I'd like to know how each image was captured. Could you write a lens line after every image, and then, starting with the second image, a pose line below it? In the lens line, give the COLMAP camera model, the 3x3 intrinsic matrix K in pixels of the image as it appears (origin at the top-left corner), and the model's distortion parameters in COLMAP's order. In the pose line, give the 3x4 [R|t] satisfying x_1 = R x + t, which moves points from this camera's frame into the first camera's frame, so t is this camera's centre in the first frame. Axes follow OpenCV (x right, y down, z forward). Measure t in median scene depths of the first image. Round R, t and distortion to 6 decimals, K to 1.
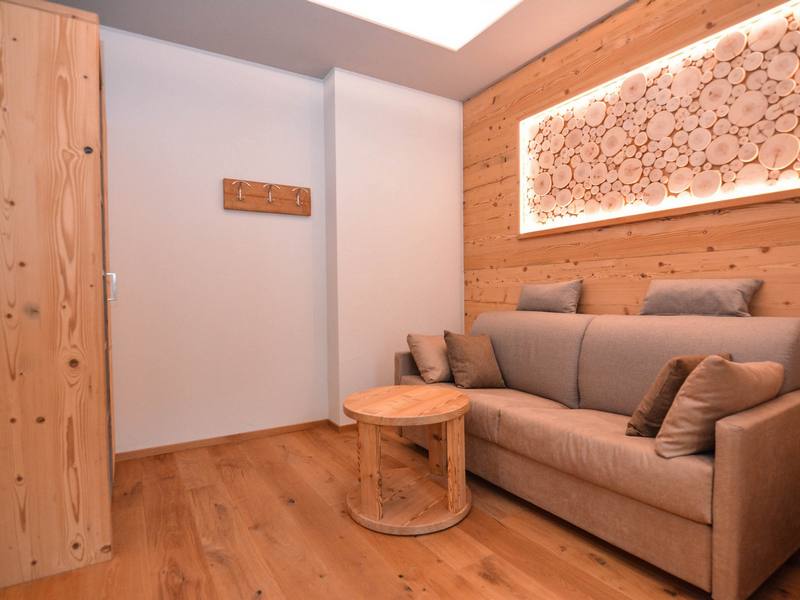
lens RADIAL K [[436.9, 0, 398.6], [0, 436.9, 307.7], [0, 0, 1]] dist [-0.002464, -0.013888]
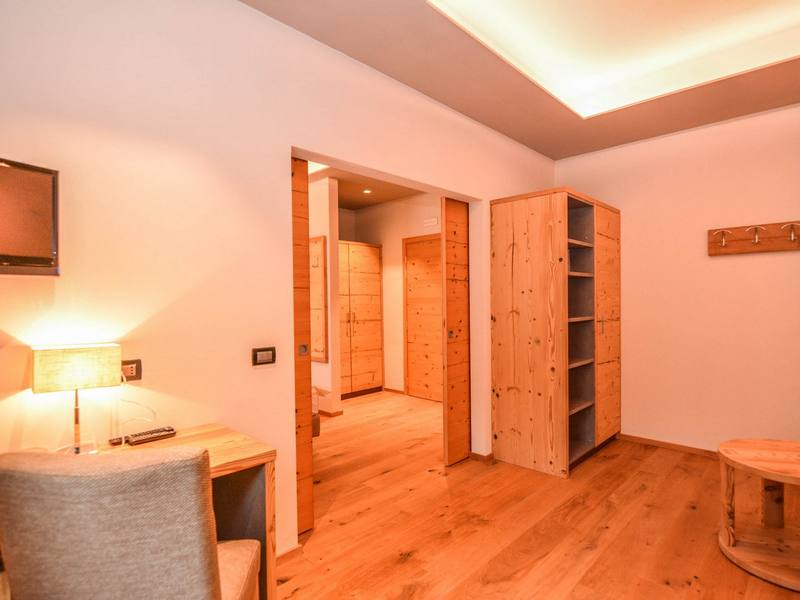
lens RADIAL K [[436.9, 0, 398.6], [0, 436.9, 307.7], [0, 0, 1]] dist [-0.002464, -0.013888]
pose [[0.240534, 0.024701, -0.970326, 0.851409], [-0.019625, 0.999596, 0.020582, -0.152625], [0.970442, 0.014093, 0.240921, -0.134030]]
